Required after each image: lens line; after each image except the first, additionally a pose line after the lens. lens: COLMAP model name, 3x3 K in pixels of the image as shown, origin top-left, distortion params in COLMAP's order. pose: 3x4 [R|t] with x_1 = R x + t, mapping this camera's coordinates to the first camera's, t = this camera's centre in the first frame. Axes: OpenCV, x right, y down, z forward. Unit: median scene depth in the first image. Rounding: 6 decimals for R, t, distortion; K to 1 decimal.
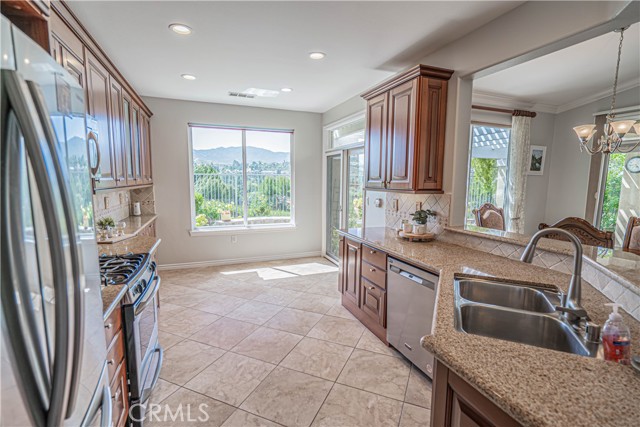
lens RADIAL K [[302.8, 0, 320.3], [0, 302.8, 215.9], [0, 0, 1]] dist [0.000852, 0.000296]
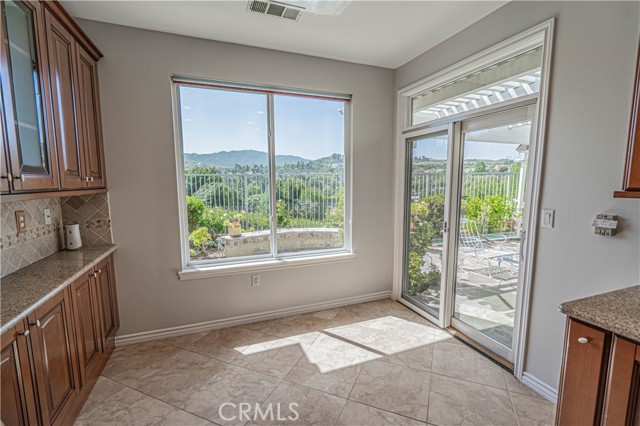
lens RADIAL K [[287.5, 0, 319.9], [0, 287.5, 215.7], [0, 0, 1]] dist [-0.000796, 0.000129]
pose [[0.999882, -0.013685, 0.006959, -0.166471], [0.013697, 0.999905, -0.001727, -0.046970], [-0.006935, 0.001822, 0.999974, 0.452764]]
